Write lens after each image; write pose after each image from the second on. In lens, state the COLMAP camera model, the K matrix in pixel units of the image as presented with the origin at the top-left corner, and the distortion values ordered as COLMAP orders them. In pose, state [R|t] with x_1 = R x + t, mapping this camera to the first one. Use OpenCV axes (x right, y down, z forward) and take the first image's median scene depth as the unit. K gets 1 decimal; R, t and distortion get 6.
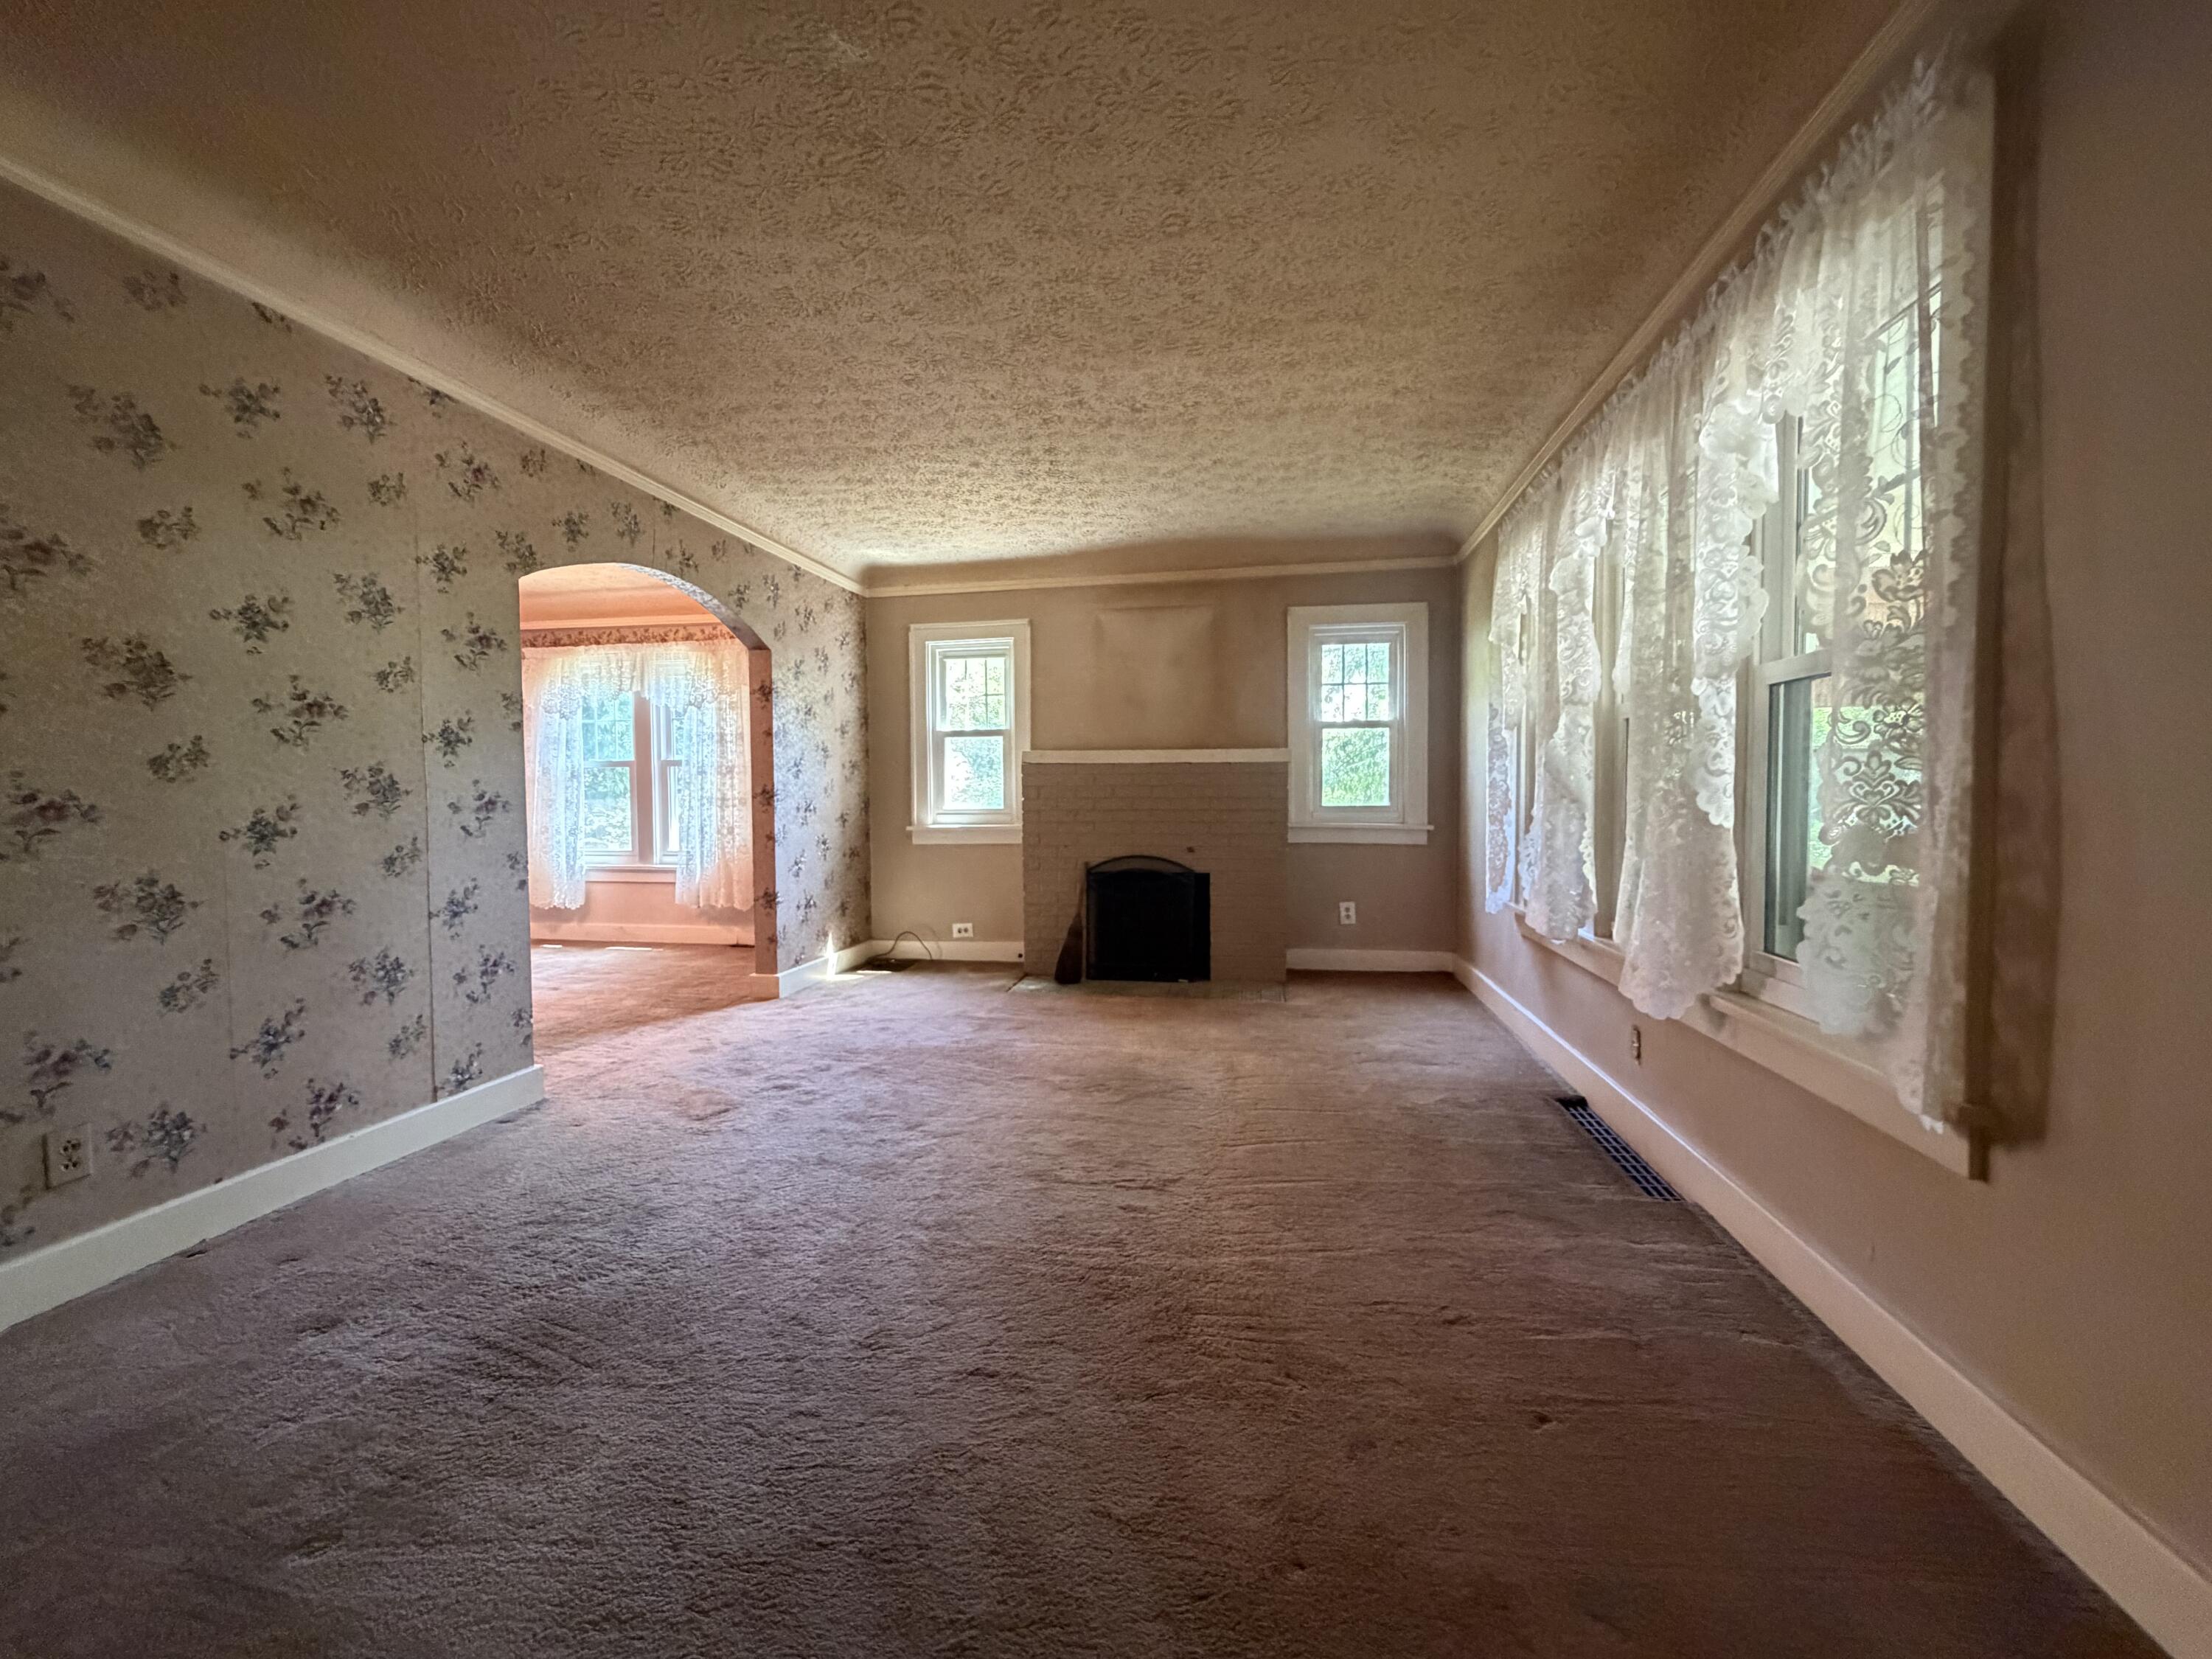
lens RADIAL K [[888.8, 0, 1108.5], [0, 888.8, 827.8], [0, 0, 1]] dist [0.002157, -0.000046]
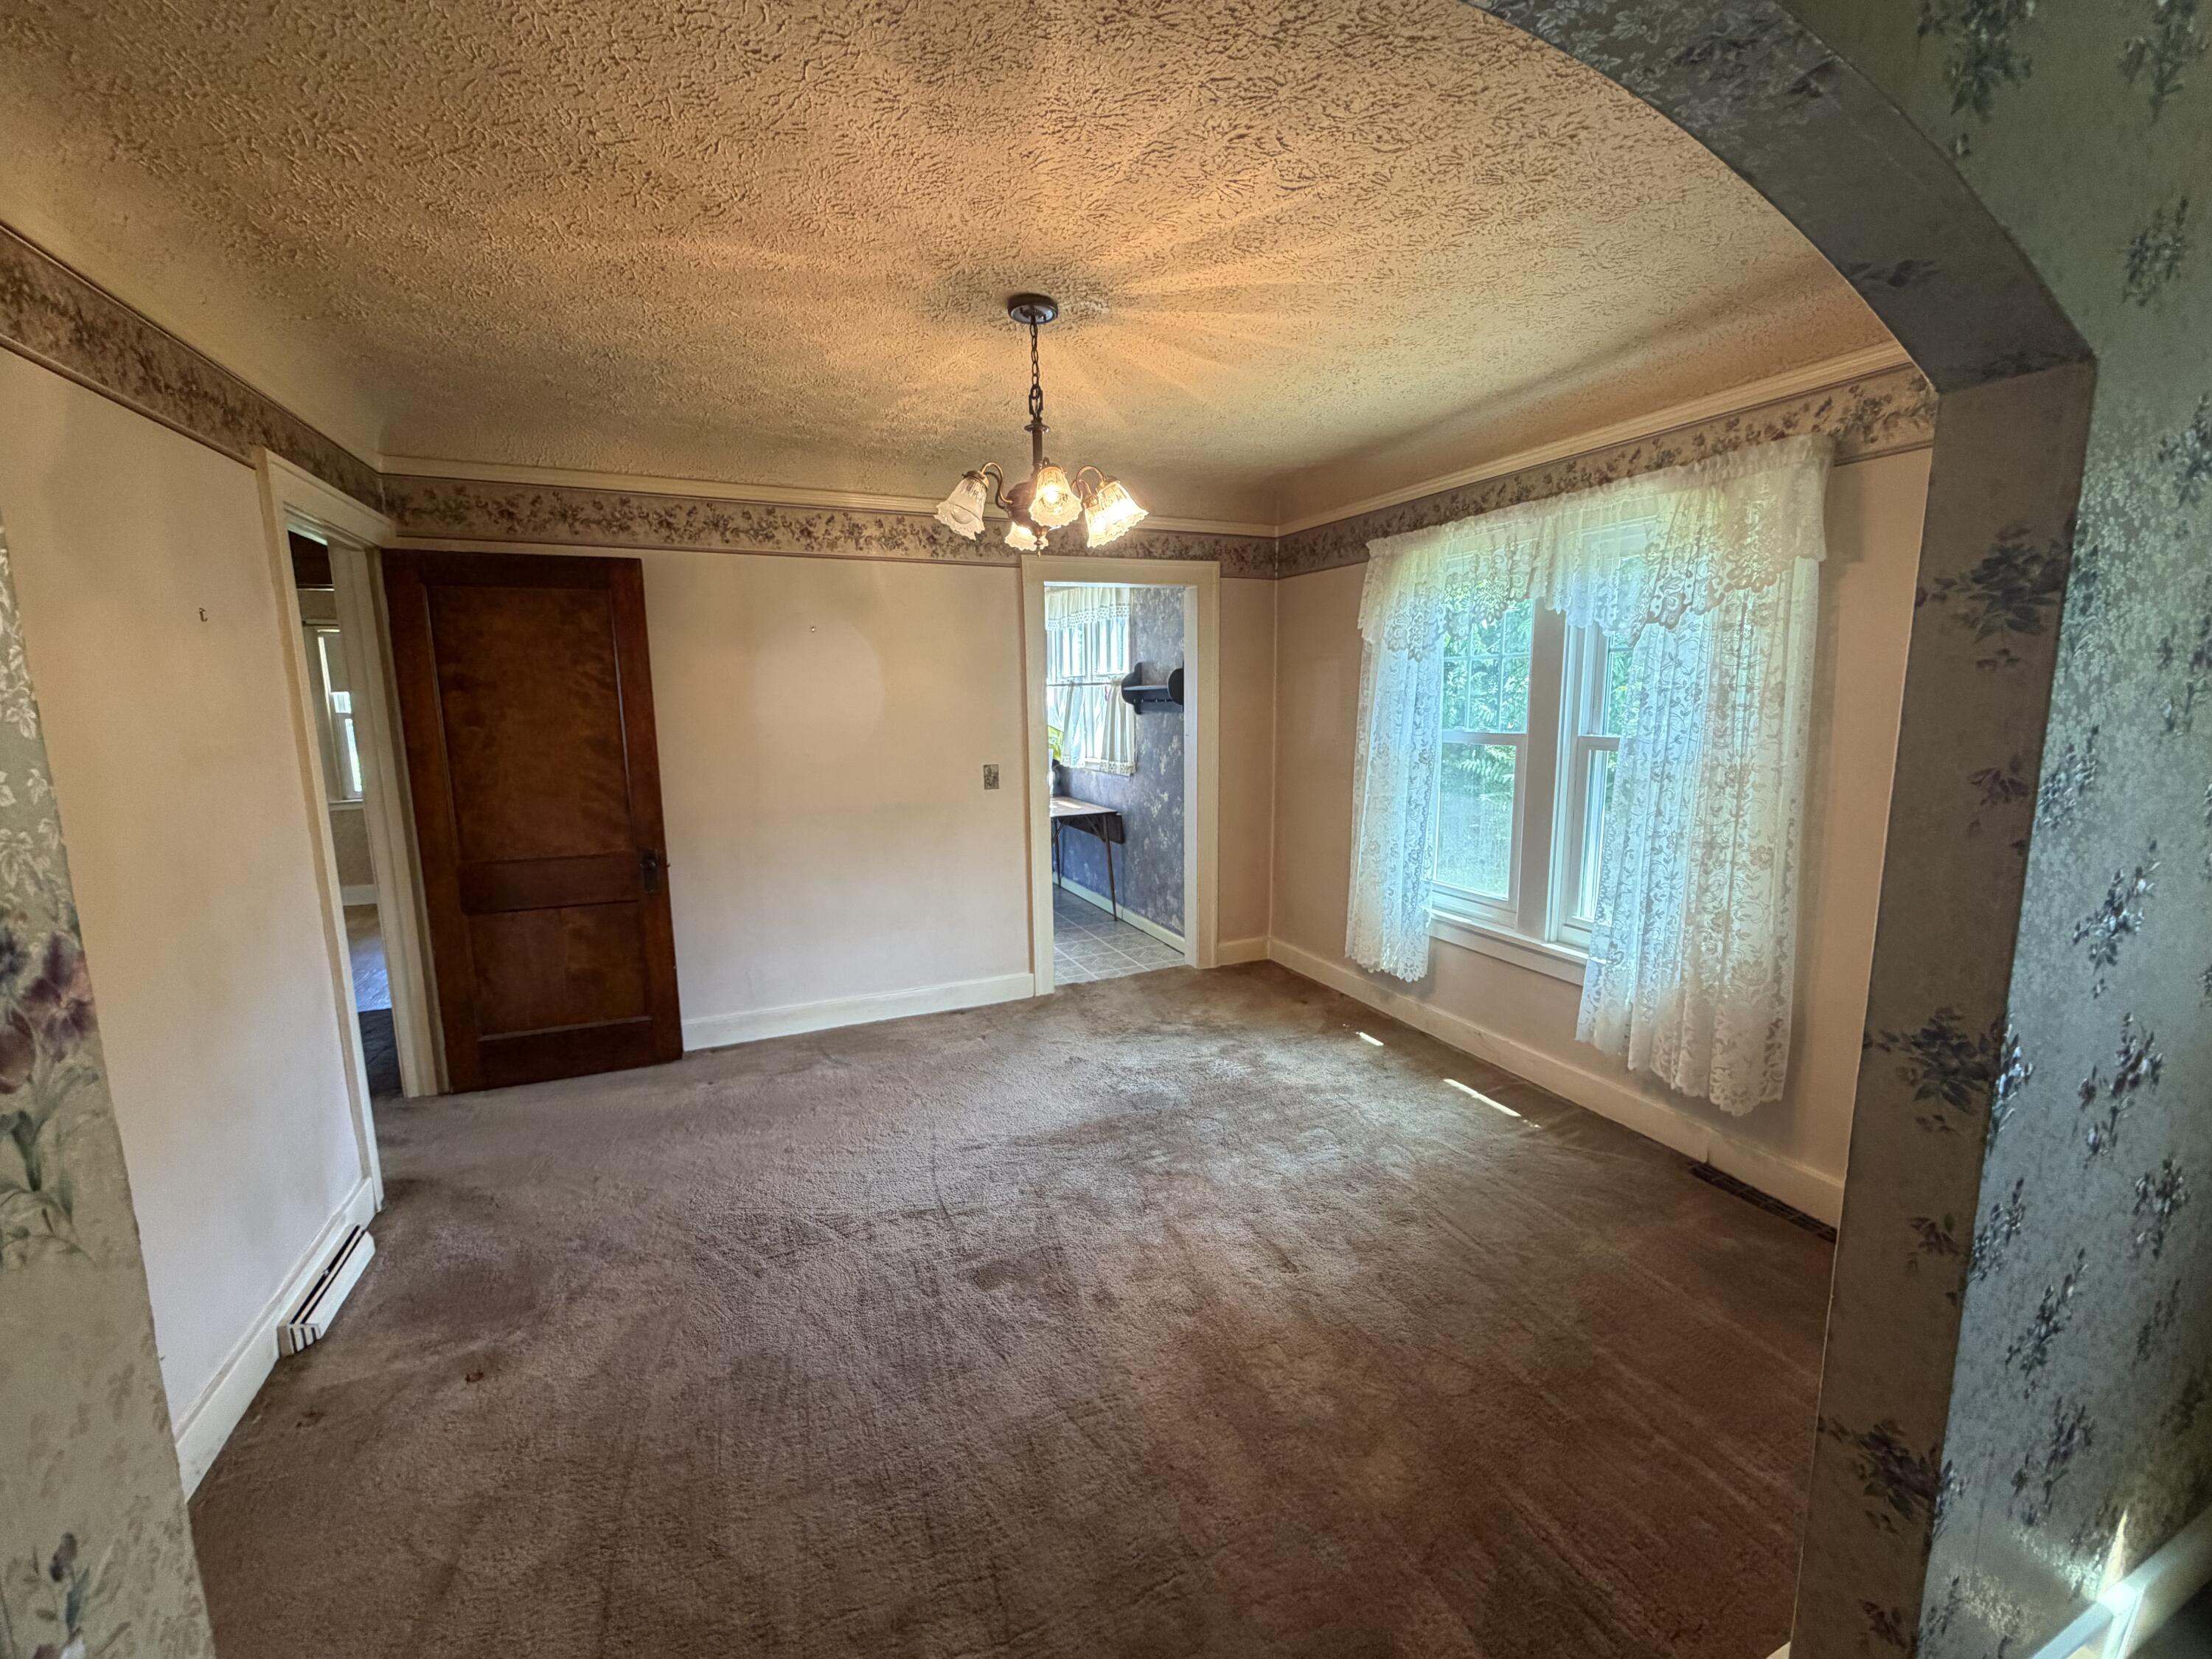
lens RADIAL K [[888.8, 0, 1105.8], [0, 888.8, 829.6], [0, 0, 1]] dist [0.002157, -0.000046]
pose [[0.552538, 0.124220, -0.824179, -0.238890], [-0.020417, 0.990552, 0.135608, -0.087818], [0.833238, -0.058102, 0.549853, 0.517452]]
